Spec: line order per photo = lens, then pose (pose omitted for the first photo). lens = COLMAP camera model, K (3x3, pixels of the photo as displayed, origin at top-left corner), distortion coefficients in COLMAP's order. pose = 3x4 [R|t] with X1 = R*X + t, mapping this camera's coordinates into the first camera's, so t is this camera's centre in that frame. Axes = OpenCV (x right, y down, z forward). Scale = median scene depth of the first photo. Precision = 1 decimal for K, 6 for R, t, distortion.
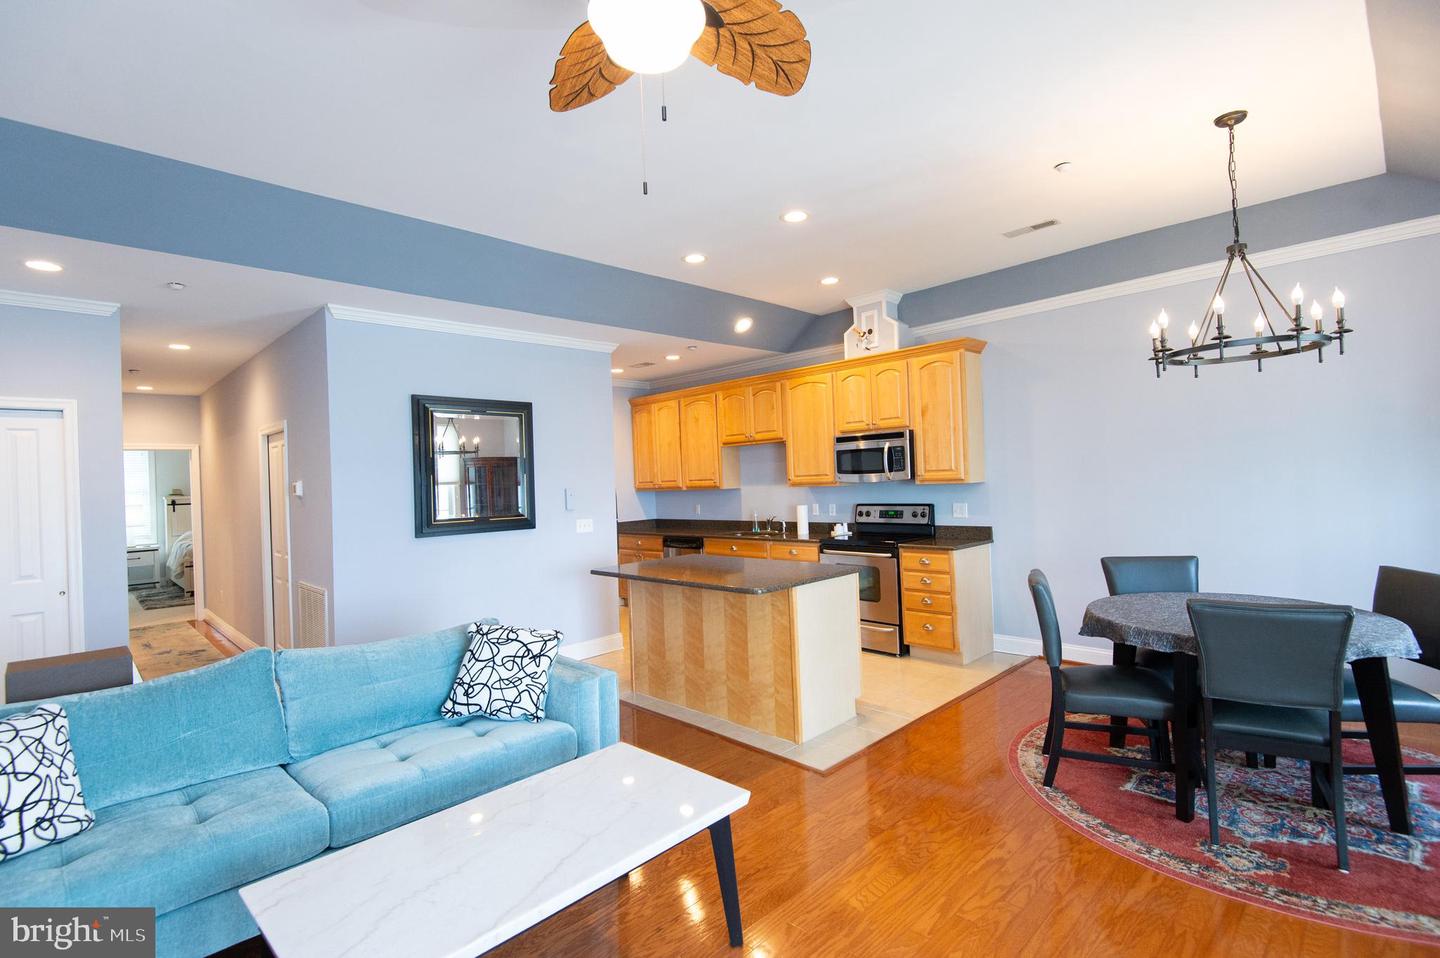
lens RADIAL K [[666.9, 0, 723.6], [0, 666.9, 474.3], [0, 0, 1]] dist [0.036615, -0.024736]
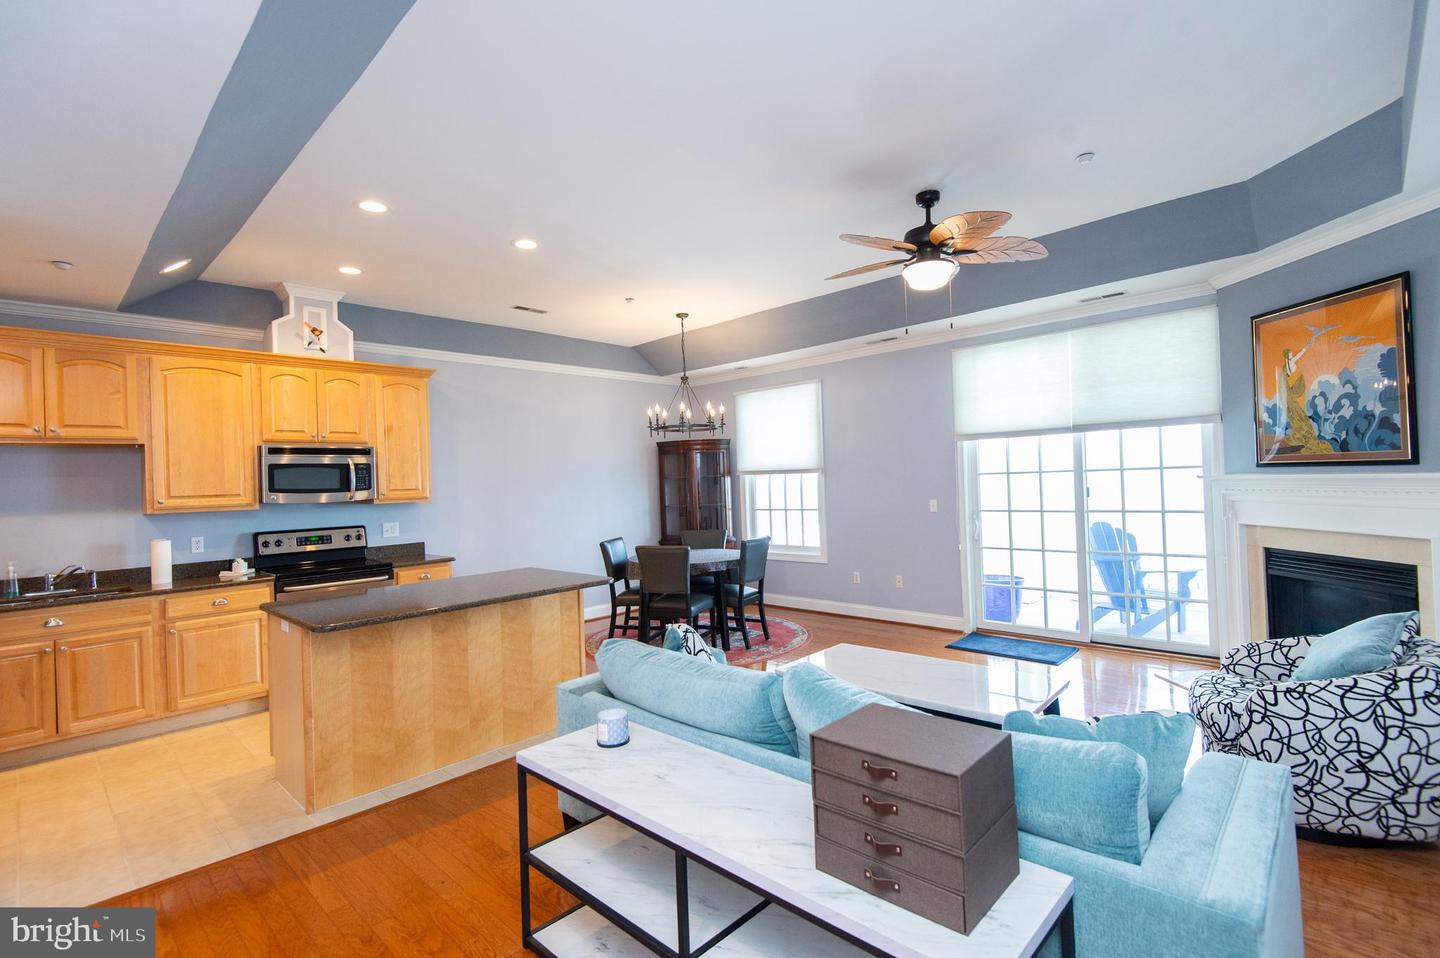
lens RADIAL K [[666.9, 0, 723.6], [0, 666.9, 474.3], [0, 0, 1]] dist [0.036615, -0.024736]
pose [[-0.029539, 0.046970, 0.998459, -0.733963], [0.026995, 0.998568, -0.046176, 0.031969], [-0.999199, 0.025590, -0.030764, 0.549446]]
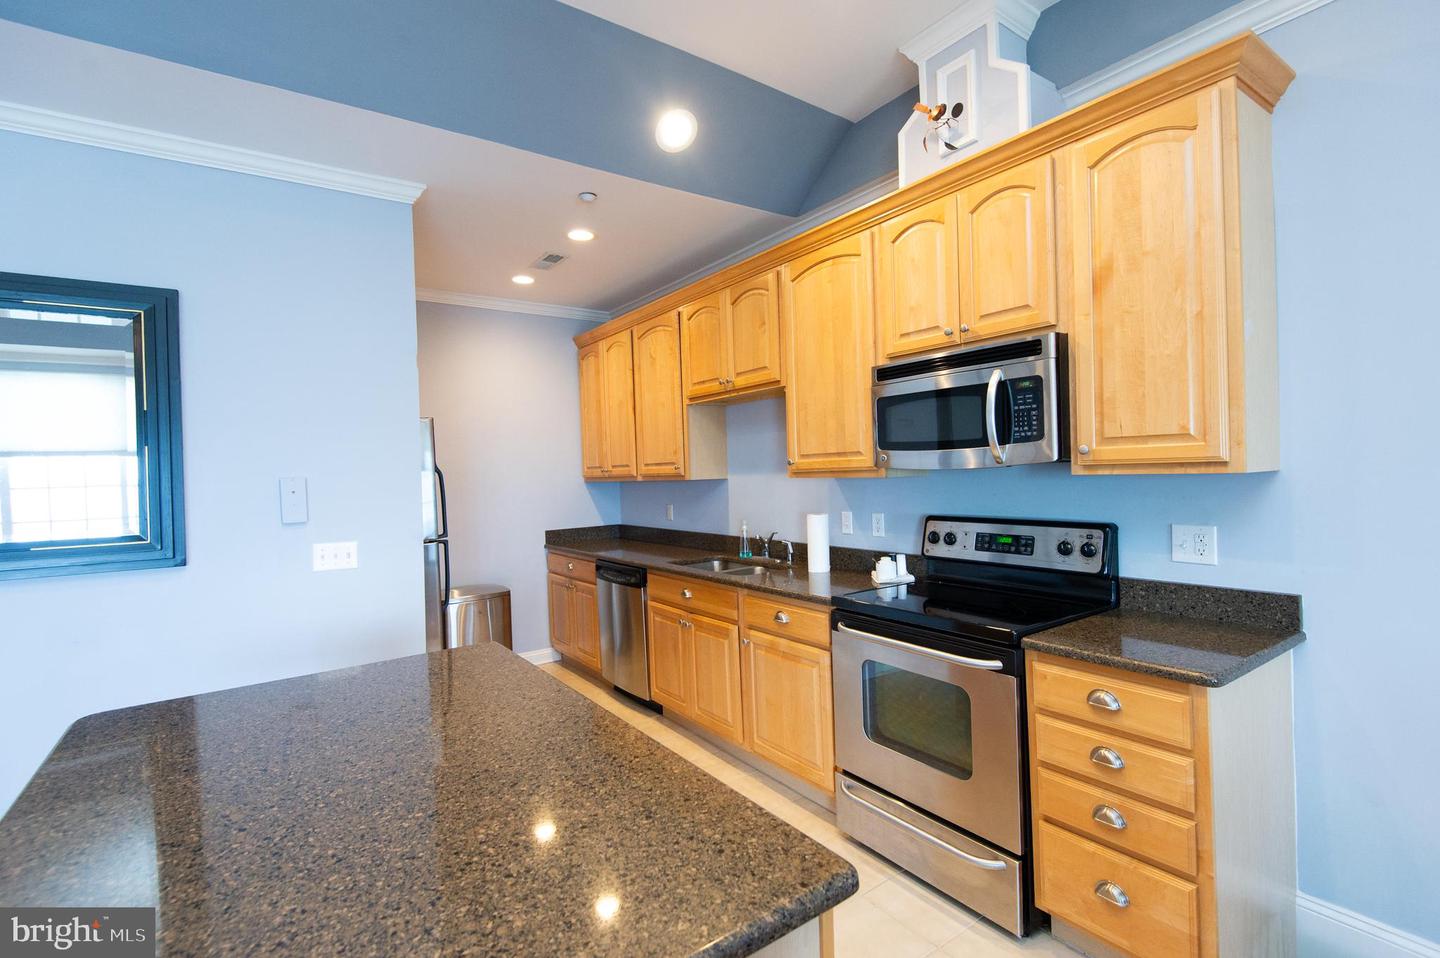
lens RADIAL K [[666.9, 0, 723.6], [0, 666.9, 474.3], [0, 0, 1]] dist [0.036615, -0.024736]
pose [[0.988009, 0.007060, -0.154233, 0.155181], [-0.003909, 0.999778, 0.020719, 0.007568], [0.154345, -0.019868, 0.987817, 0.611974]]
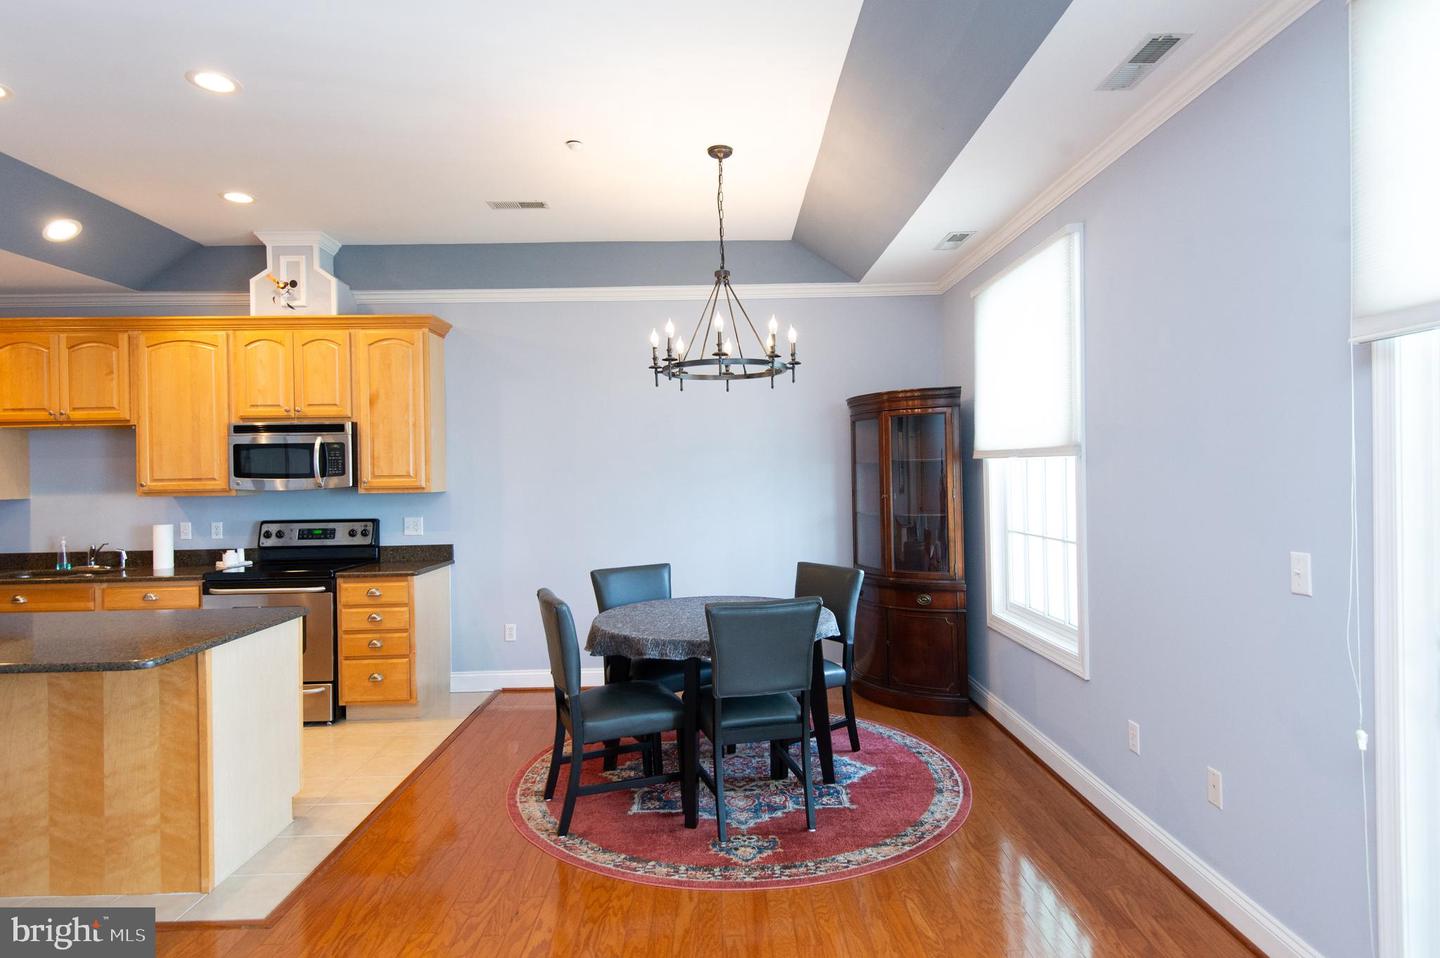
lens RADIAL K [[766.3, 0, 718.9], [0, 766.3, 475.5], [0, 0, 1]] dist [0.041426, -0.027066]
pose [[0.695204, 0.026952, 0.718307, -0.066033], [-0.015696, 0.999628, -0.022316, 0.007916], [-0.718641, 0.004239, 0.695368, 0.088586]]
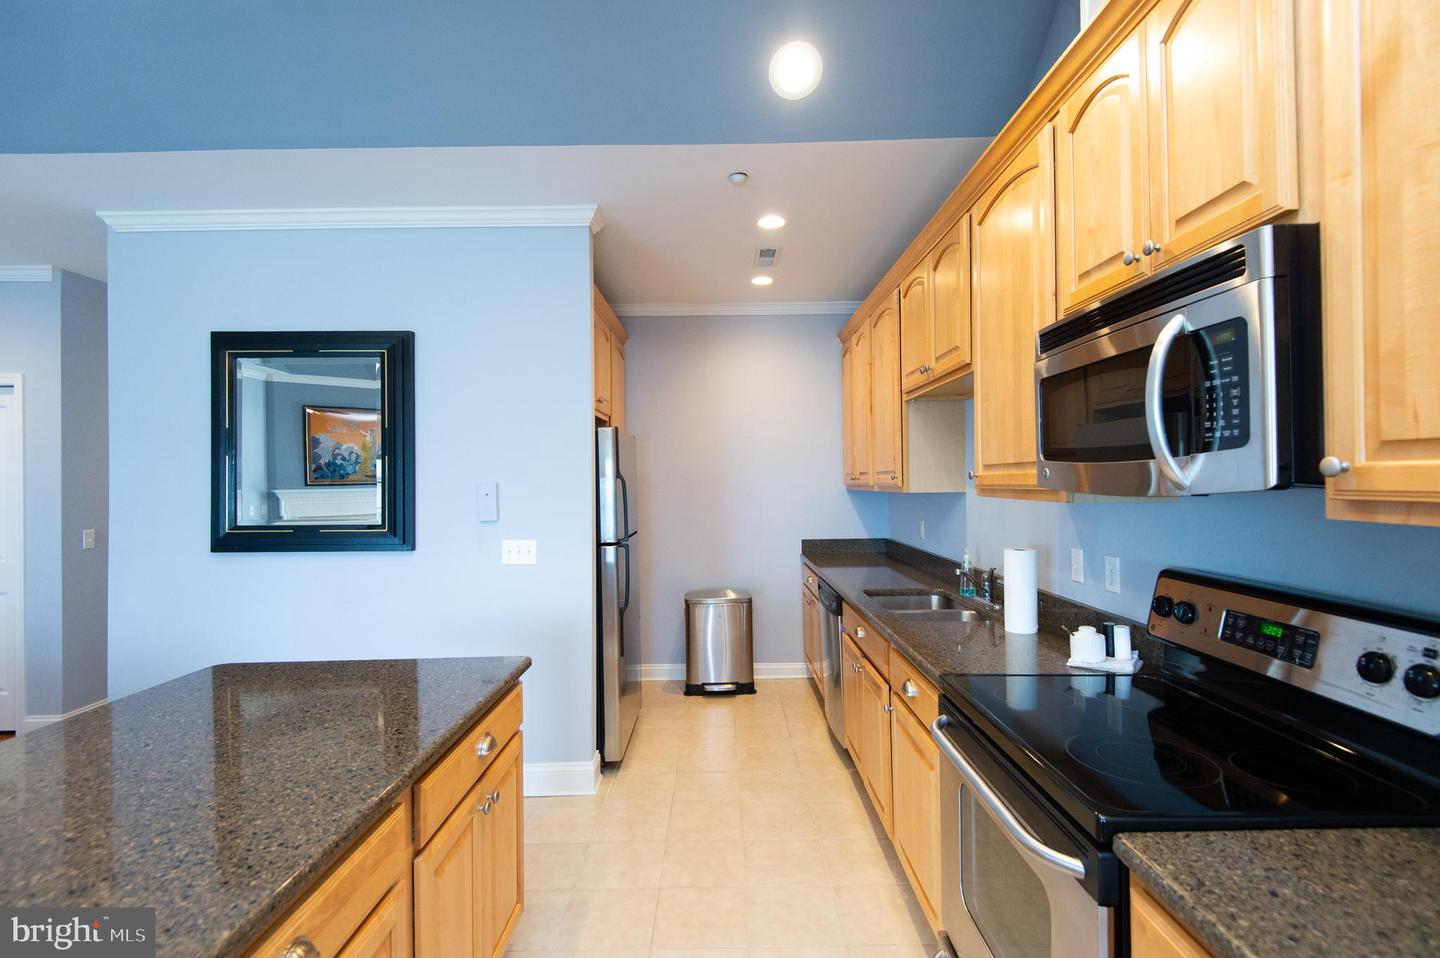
lens RADIAL K [[666.9, 0, 723.6], [0, 666.9, 474.3], [0, 0, 1]] dist [0.036615, -0.024736]
pose [[0.715058, 0.022695, -0.698697, 0.312671], [-0.009337, 0.999694, 0.022916, -0.000215], [0.699003, -0.009863, 0.715051, 0.788005]]
